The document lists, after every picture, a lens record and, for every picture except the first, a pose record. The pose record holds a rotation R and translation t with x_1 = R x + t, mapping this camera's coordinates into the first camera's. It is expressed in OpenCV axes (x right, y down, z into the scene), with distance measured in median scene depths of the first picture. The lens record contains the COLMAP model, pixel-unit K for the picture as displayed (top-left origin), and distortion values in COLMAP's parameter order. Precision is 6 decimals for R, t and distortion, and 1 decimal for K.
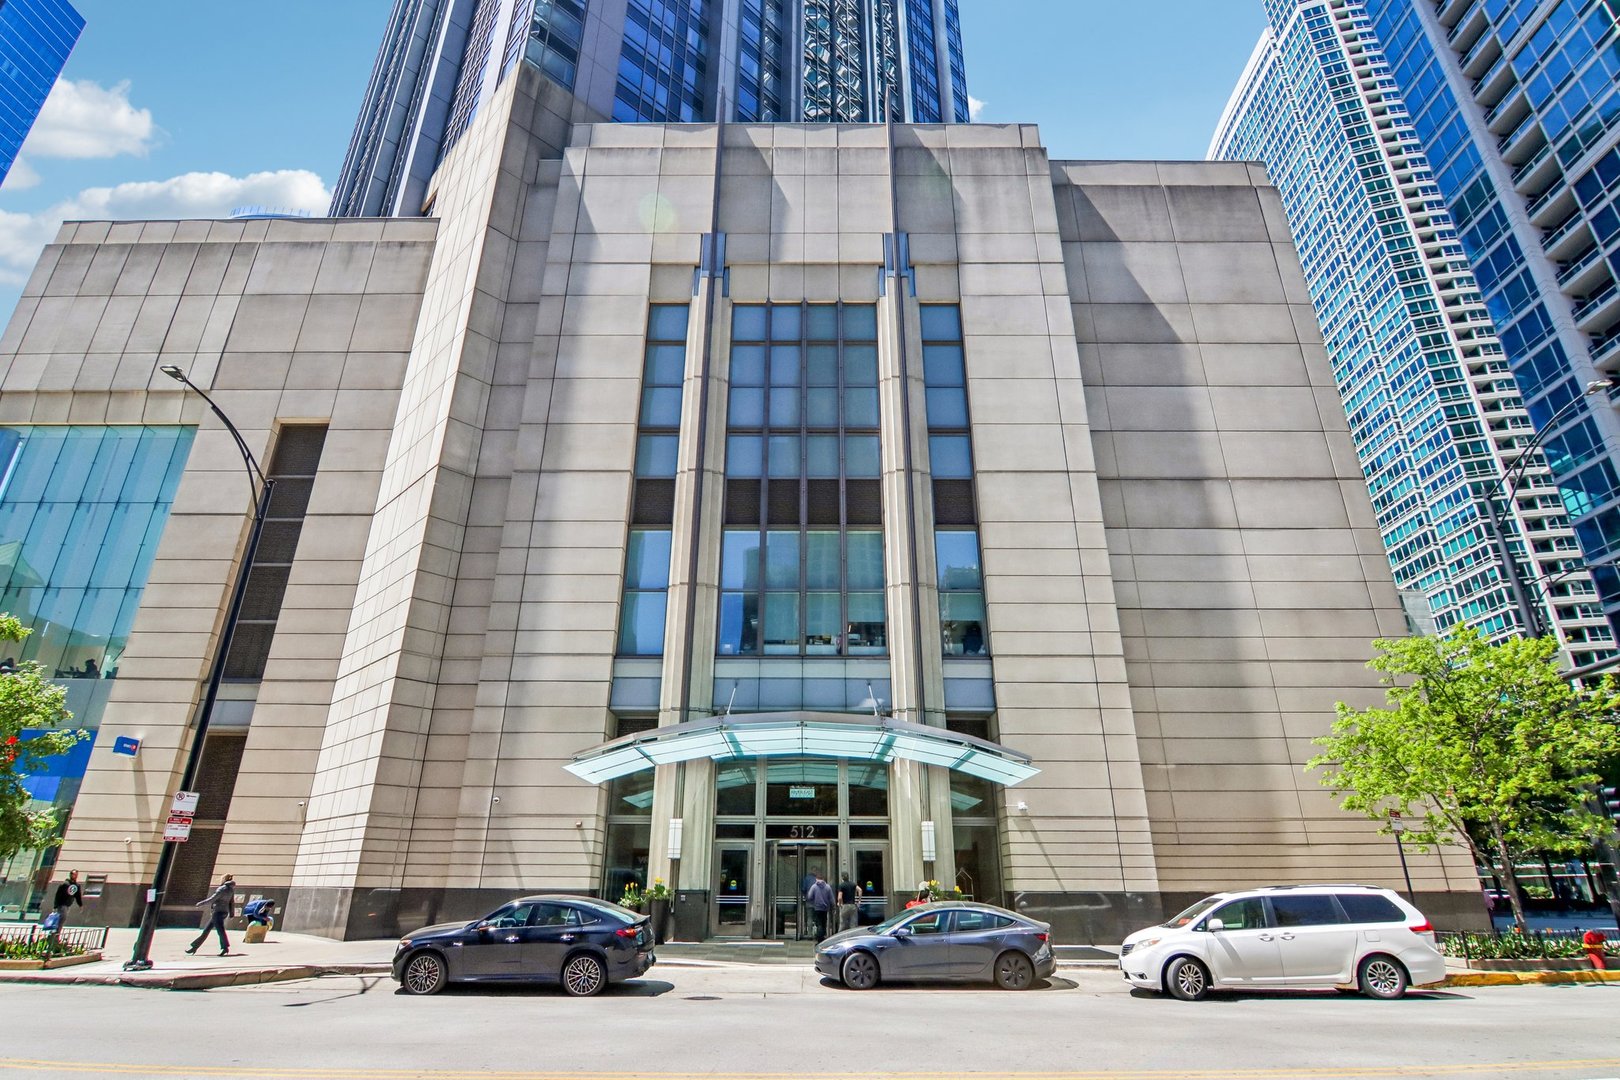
lens RADIAL K [[825.9, 0, 806.5], [0, 825.9, 526.1], [0, 0, 1]] dist [-0.007263, -0.001380]
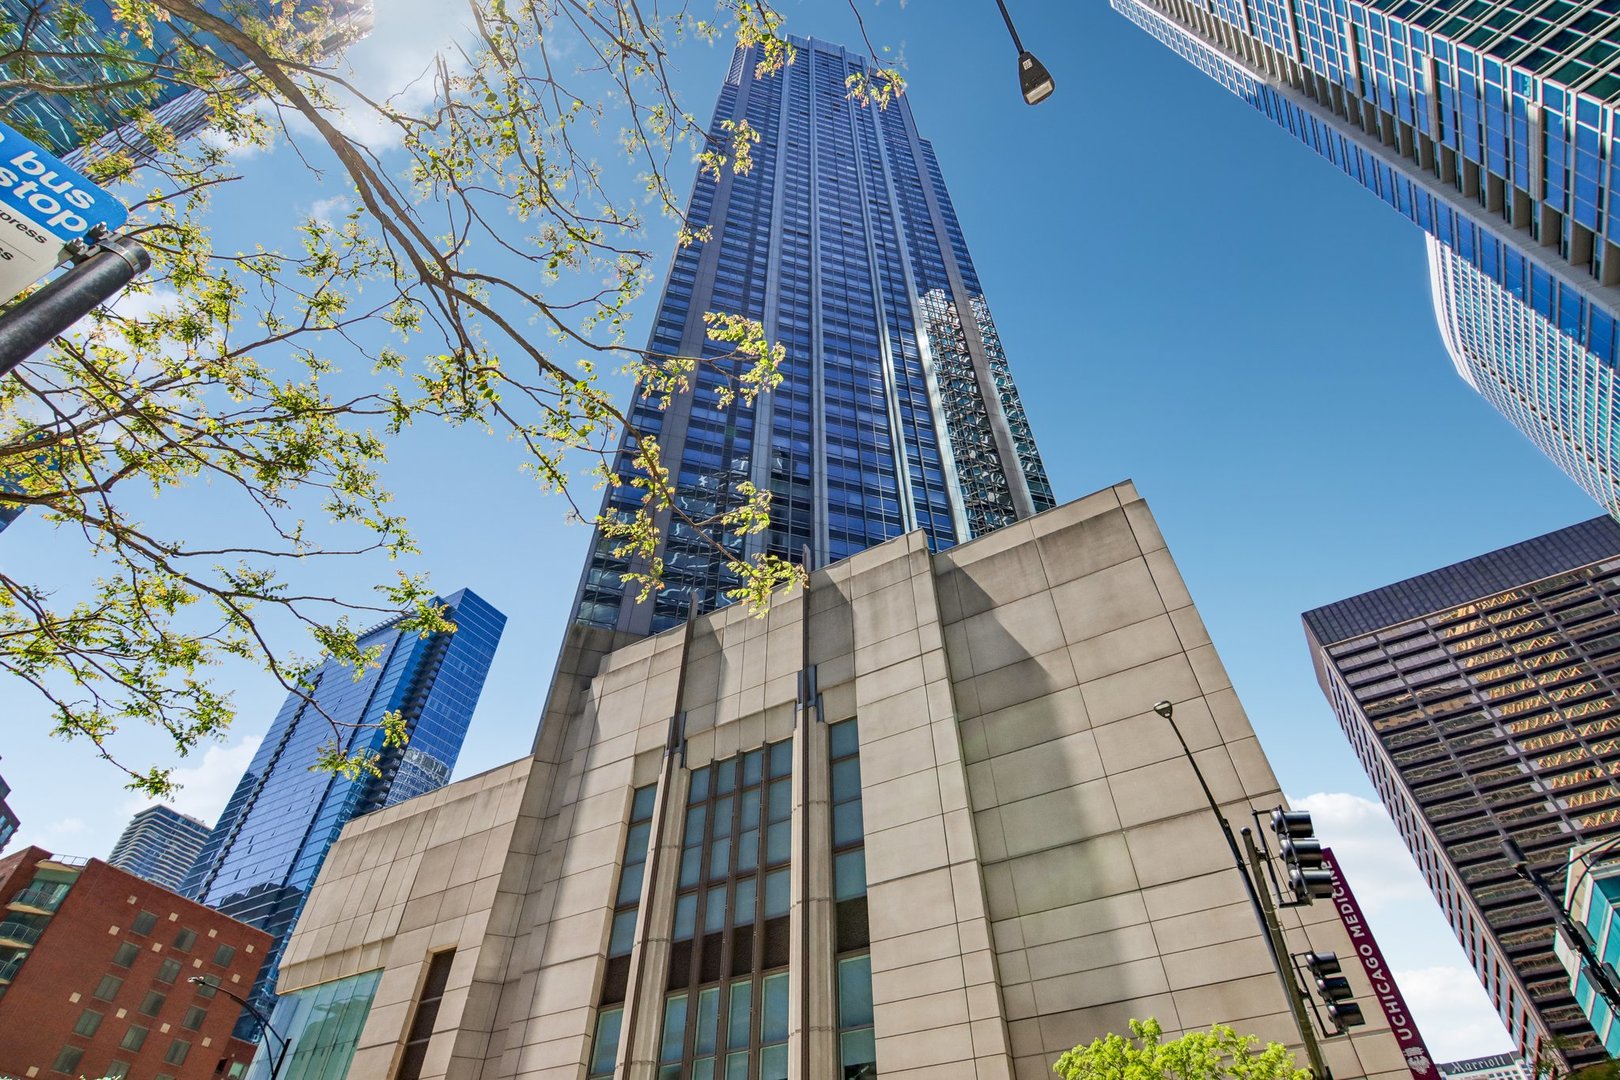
lens RADIAL K [[825.9, 0, 806.4], [0, 825.9, 535.1], [0, 0, 1]] dist [-0.007263, -0.001380]
pose [[0.869440, -0.367303, -0.330398, 0.574842], [0.197553, 0.871454, -0.448933, -0.002173], [0.452821, 0.325049, 0.830239, -0.010420]]
